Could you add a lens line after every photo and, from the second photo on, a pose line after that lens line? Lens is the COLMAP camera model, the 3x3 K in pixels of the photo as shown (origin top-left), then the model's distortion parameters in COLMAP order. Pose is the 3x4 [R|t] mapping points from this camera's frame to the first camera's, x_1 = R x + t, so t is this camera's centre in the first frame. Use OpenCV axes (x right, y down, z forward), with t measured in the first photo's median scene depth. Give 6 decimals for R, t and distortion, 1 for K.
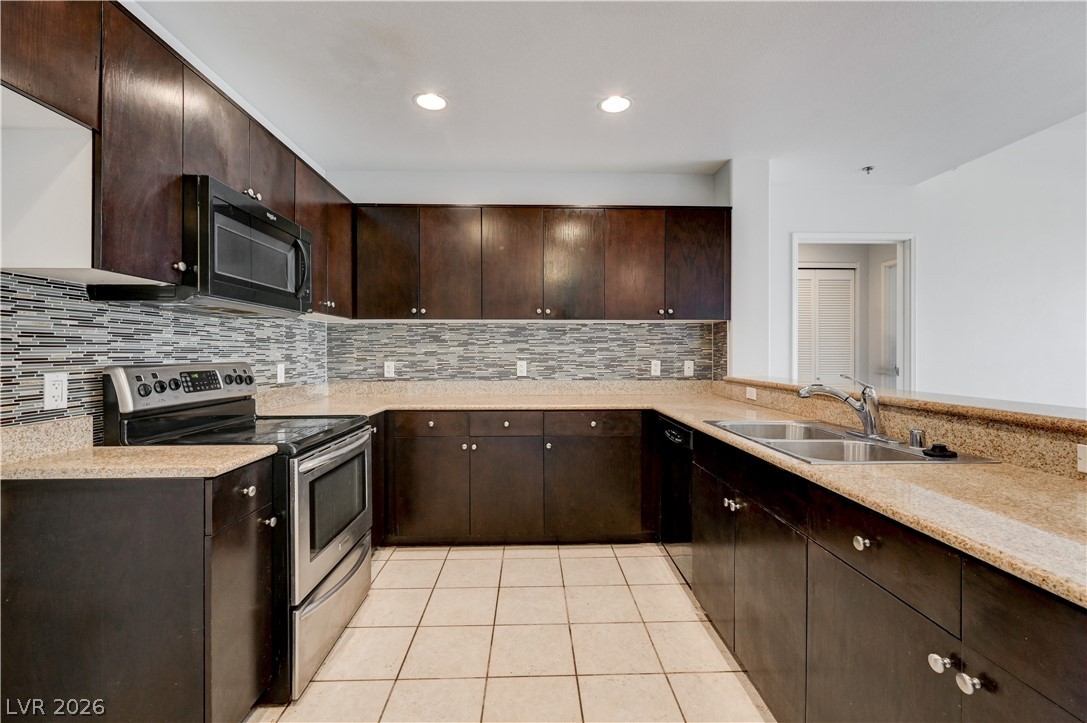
lens RADIAL K [[469.1, 0, 544.1], [0, 469.1, 359.7], [0, 0, 1]] dist [0.001381, -0.001290]
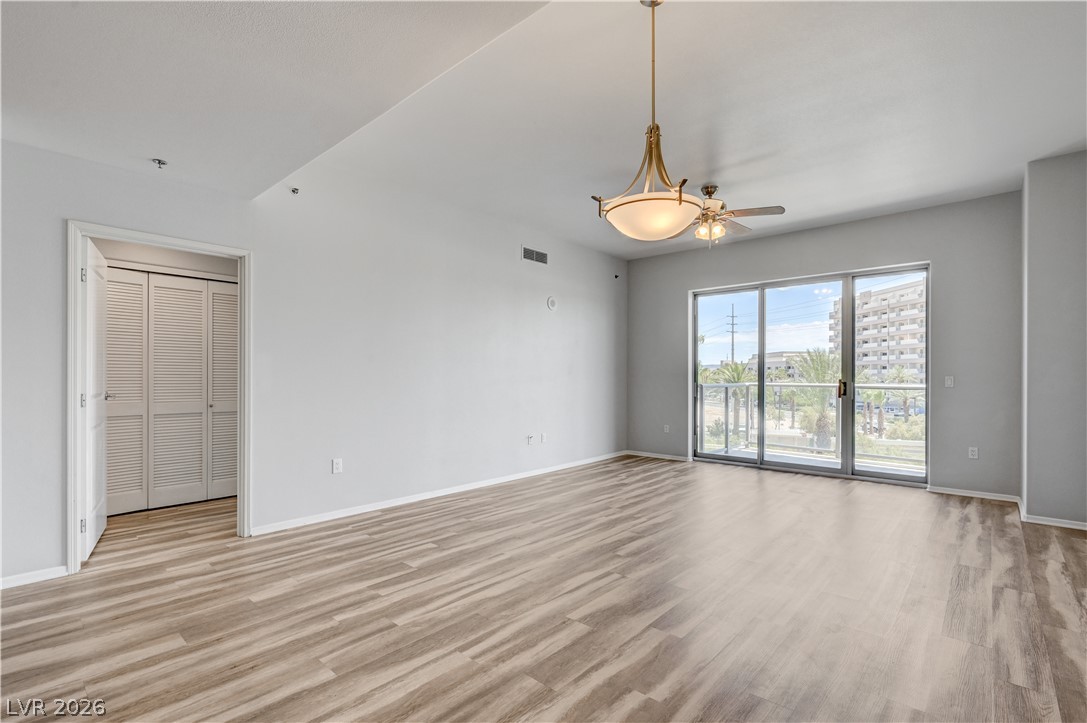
lens RADIAL K [[507.4, 0, 554.2], [0, 507.4, 369.5], [0, 0, 1]] dist [-0.002072, 0.001011]
pose [[0.691231, 0.013291, 0.722512, 0.569545], [0.008600, 0.999609, -0.026615, 0.003460], [-0.722583, 0.024610, 0.690846, -0.162922]]
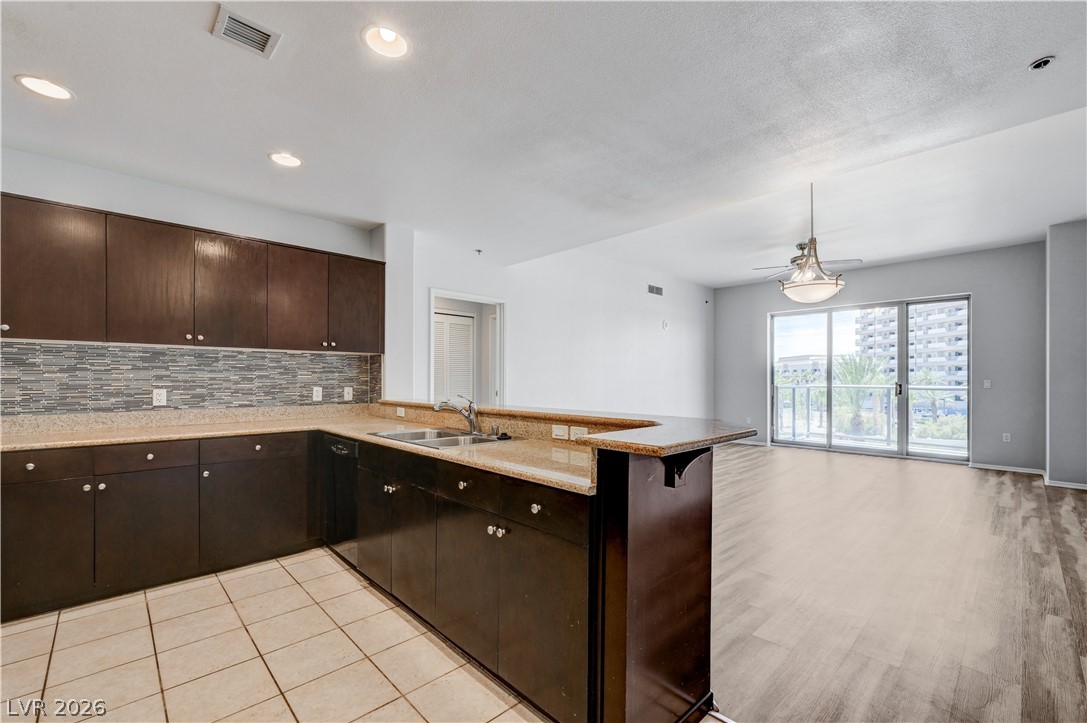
lens RADIAL K [[469.1, 0, 546.3], [0, 469.1, 371.8], [0, 0, 1]] dist [0.001381, -0.001290]
pose [[0.747699, 0.013309, 0.663905, -0.101531], [0.007223, 0.999577, -0.028173, 0.000316], [-0.663999, 0.025860, 0.747286, -0.201134]]
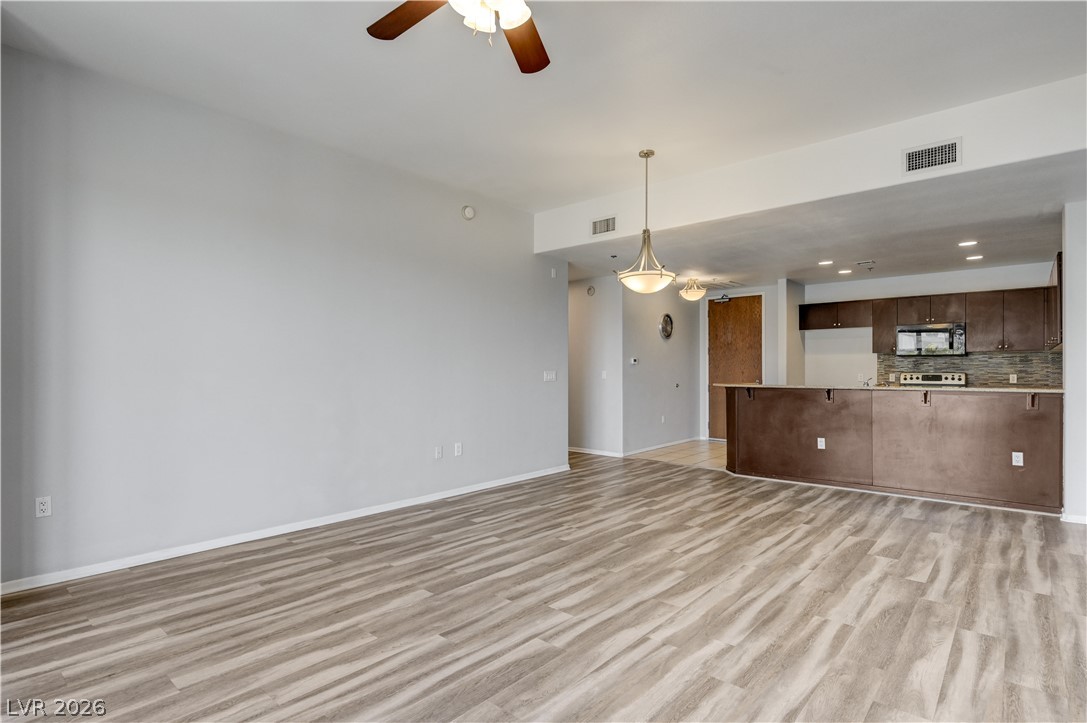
lens RADIAL K [[531.9, 0, 545.2], [0, 531.9, 373.0], [0, 0, 1]] dist [0.000982, -0.000380]
pose [[-0.700545, 0.008115, -0.713562, 2.376210], [-0.007085, 0.999807, 0.018325, -0.023450], [0.713573, 0.017893, -0.700352, 1.026916]]
